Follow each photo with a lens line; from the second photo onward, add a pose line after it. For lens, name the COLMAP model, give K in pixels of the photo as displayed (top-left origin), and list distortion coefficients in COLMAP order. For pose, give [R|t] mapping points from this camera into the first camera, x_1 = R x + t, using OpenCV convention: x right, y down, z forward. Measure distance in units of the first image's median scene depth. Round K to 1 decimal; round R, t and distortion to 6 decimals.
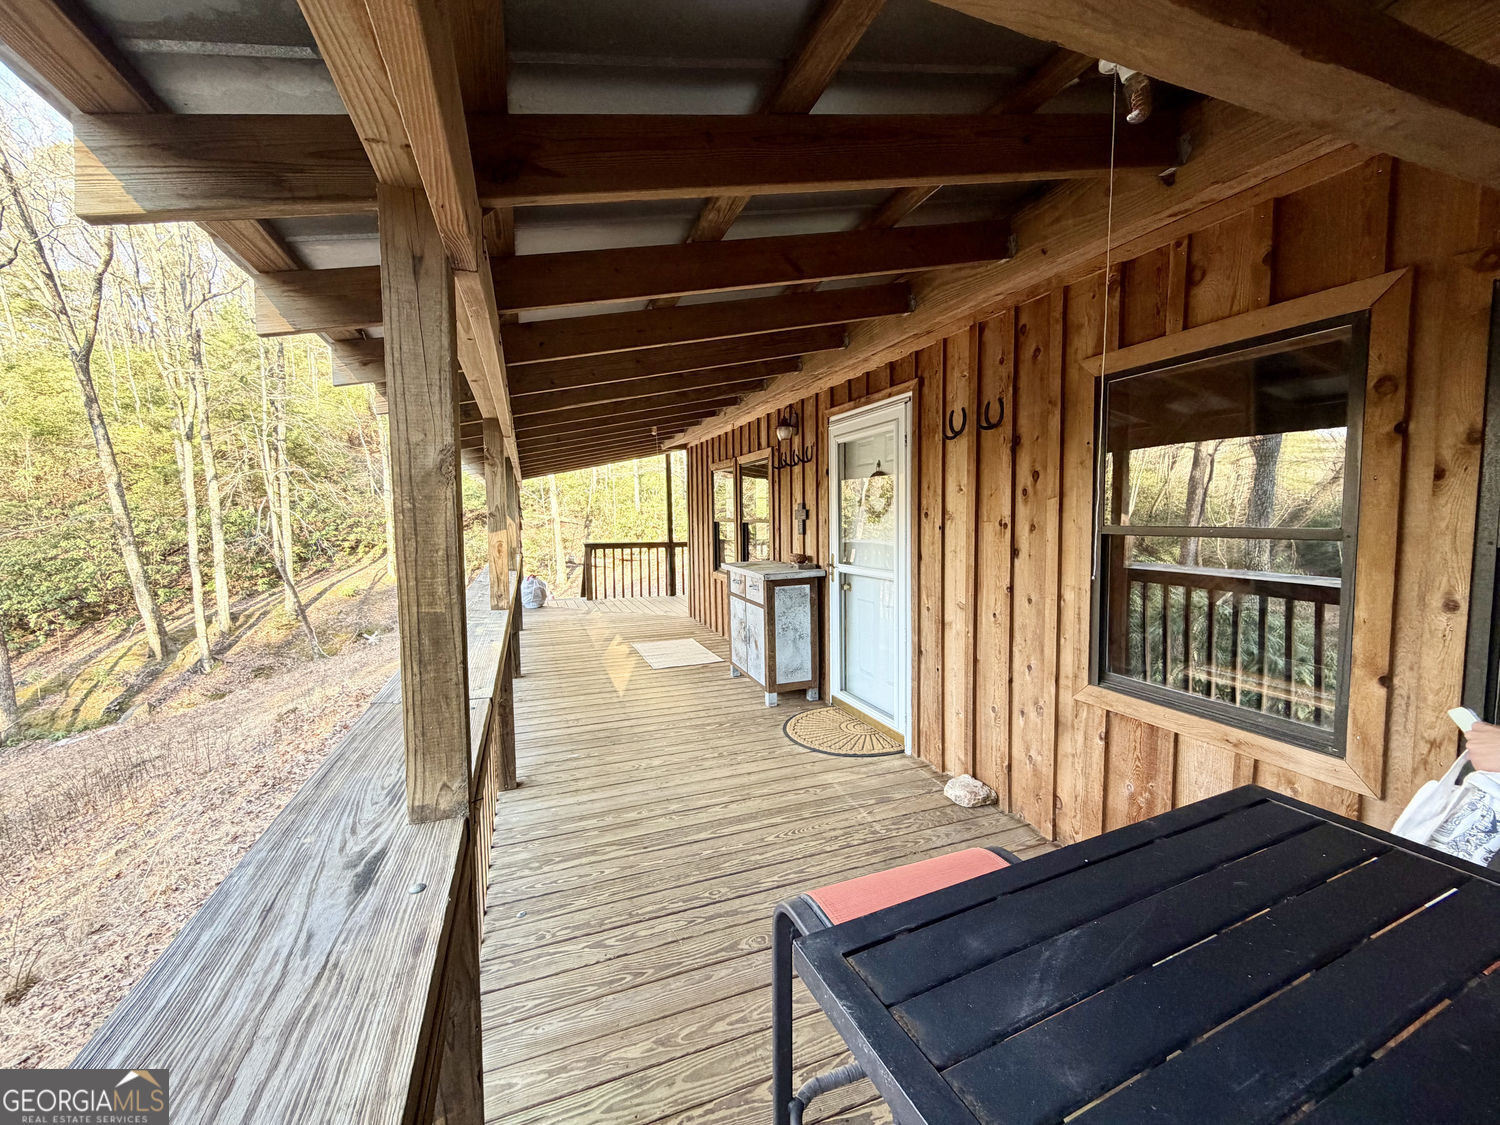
lens RADIAL K [[597.0, 0, 745.4], [0, 597.0, 556.5], [0, 0, 1]] dist [0.001085, 0.000119]
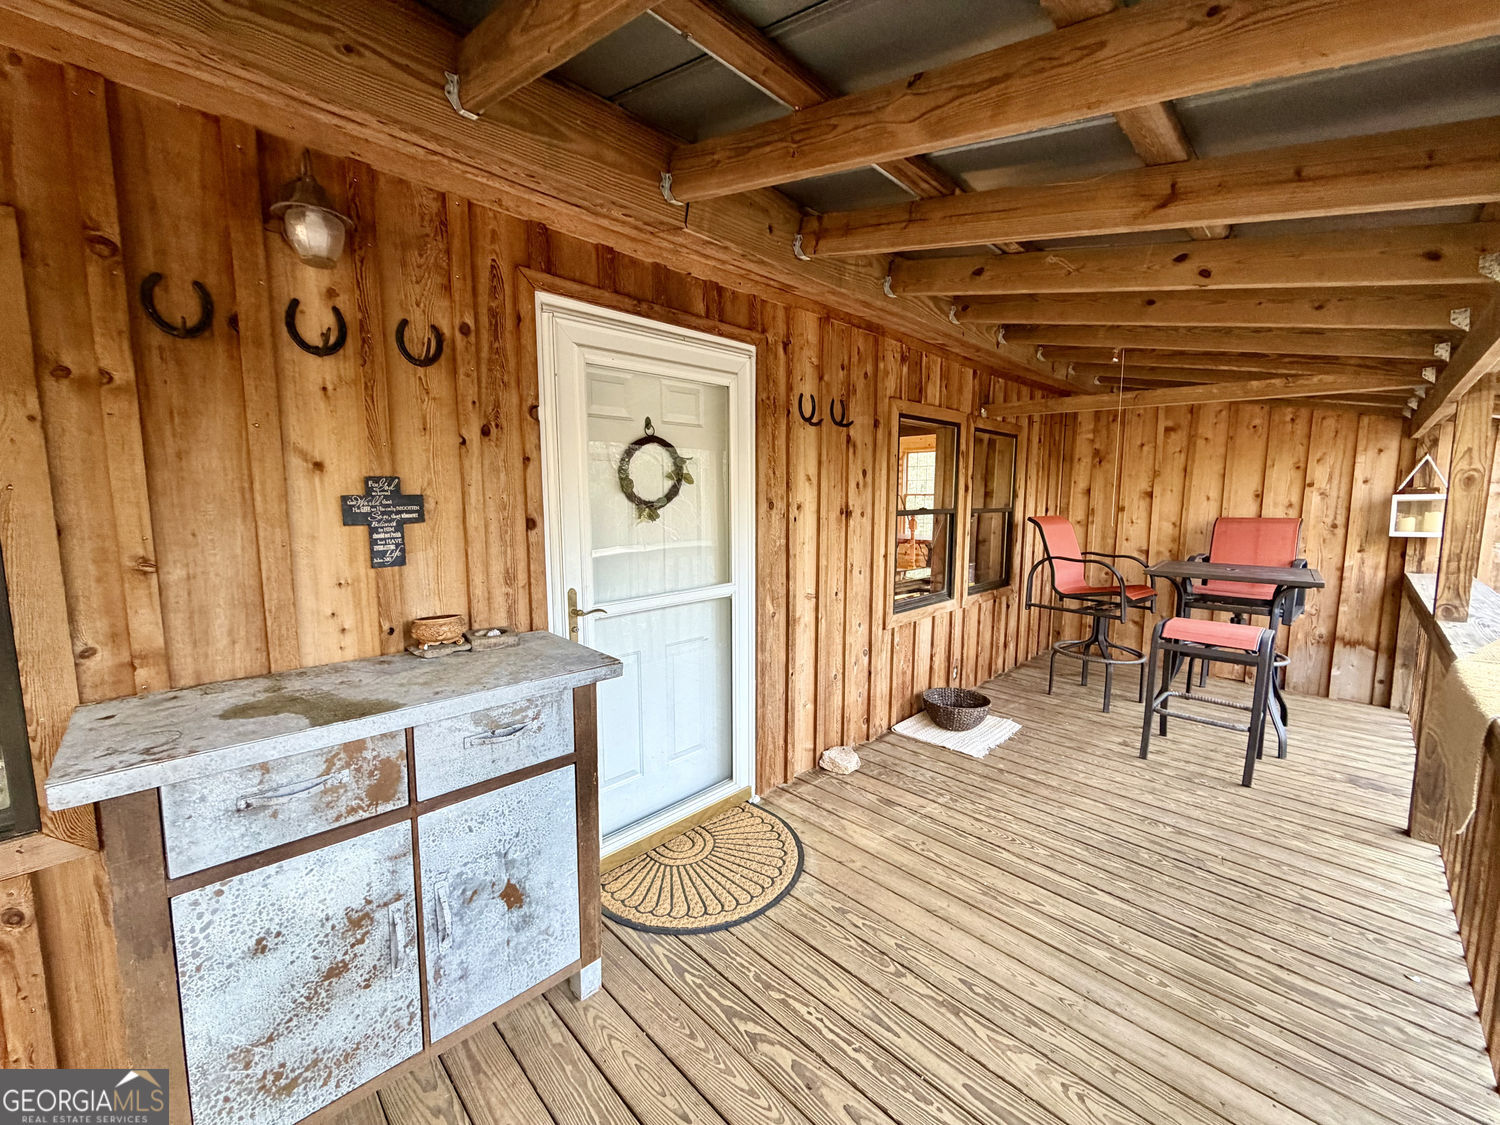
lens RADIAL K [[597.0, 0, 746.6], [0, 597.0, 565.0], [0, 0, 1]] dist [0.001085, 0.000119]
pose [[-0.418702, -0.086648, 0.903981, -0.468823], [0.075593, 0.988658, 0.129777, -0.102989], [-0.904972, 0.122672, -0.407403, 1.433401]]
